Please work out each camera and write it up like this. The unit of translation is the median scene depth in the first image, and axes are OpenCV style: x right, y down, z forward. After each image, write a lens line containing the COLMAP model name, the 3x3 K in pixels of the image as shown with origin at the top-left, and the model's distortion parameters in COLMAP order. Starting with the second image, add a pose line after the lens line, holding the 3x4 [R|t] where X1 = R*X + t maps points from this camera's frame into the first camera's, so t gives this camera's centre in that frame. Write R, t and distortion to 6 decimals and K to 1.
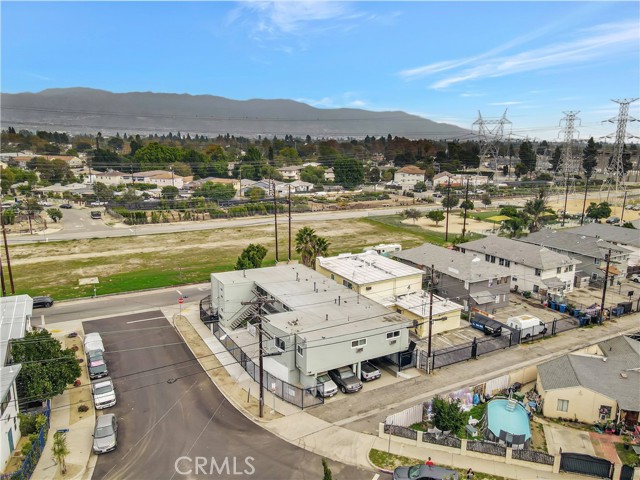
lens RADIAL K [[473.2, 0, 320.0], [0, 473.2, 240.0], [0, 0, 1]] dist [0.010322, 0.006391]
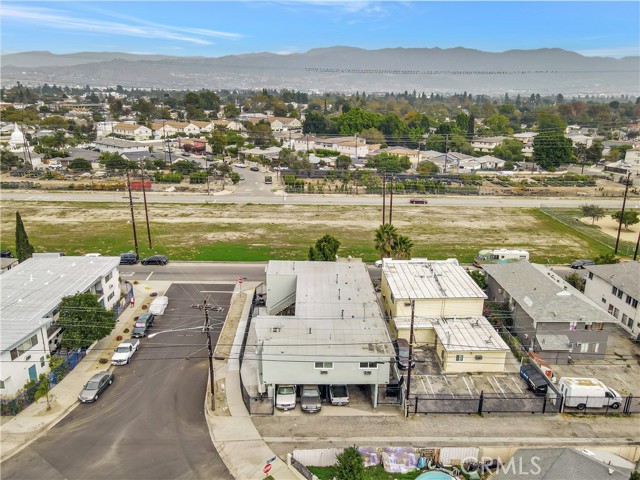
lens RADIAL K [[485.4, 0, 320.0], [0, 485.4, 240.0], [0, 0, 1]] dist [0.011082, -0.001500]
pose [[0.882879, 0.138654, -0.448664, 0.367923], [-0.102762, 0.989305, 0.103516, -0.102472], [0.458219, -0.045287, 0.887685, 0.102863]]
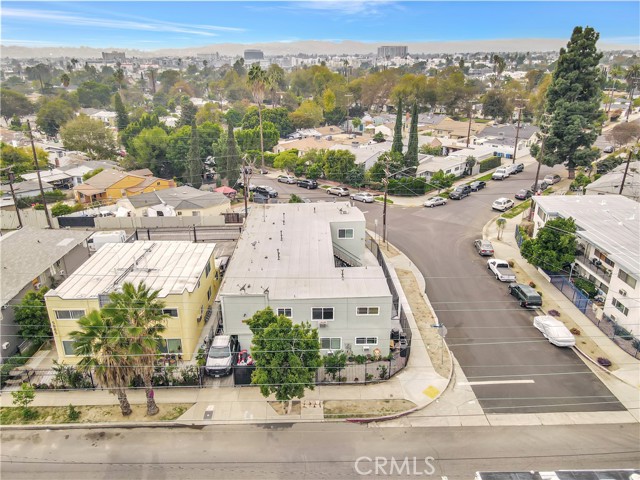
lens RADIAL K [[473.2, 0, 320.0], [0, 473.2, 240.0], [0, 0, 1]] dist [0.010322, 0.006391]
pose [[-0.874542, -0.194577, 0.444204, -0.414105], [0.095111, 0.829370, 0.550545, -0.327699], [-0.475532, 0.523723, -0.706812, 1.490830]]
